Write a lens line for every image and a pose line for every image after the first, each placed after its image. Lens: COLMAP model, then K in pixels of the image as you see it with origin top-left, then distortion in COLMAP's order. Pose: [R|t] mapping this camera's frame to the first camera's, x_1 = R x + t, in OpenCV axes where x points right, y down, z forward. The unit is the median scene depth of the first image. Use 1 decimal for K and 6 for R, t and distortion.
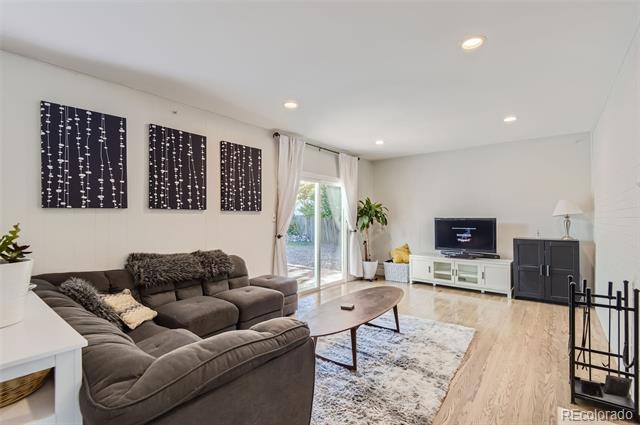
lens RADIAL K [[298.7, 0, 318.9], [0, 298.7, 216.7], [0, 0, 1]] dist [0.001575, -0.004365]
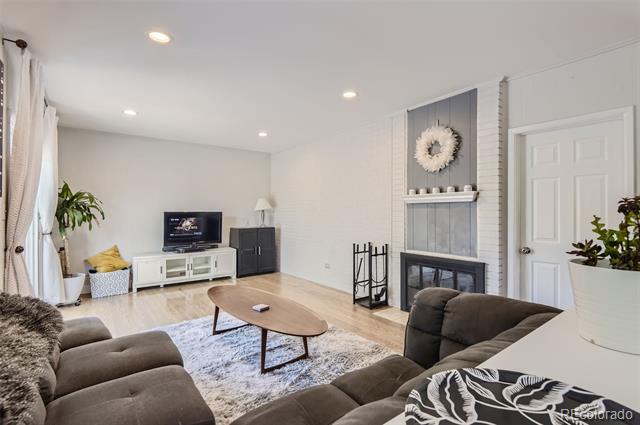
lens RADIAL K [[298.7, 0, 333.8], [0, 298.7, 216.1], [0, 0, 1]] dist [0.001575, -0.004365]
pose [[0.221556, -0.013375, 0.975056, -0.406231], [-0.000797, 0.999903, 0.013897, 0.003009], [-0.975147, -0.003856, 0.221524, 0.315498]]
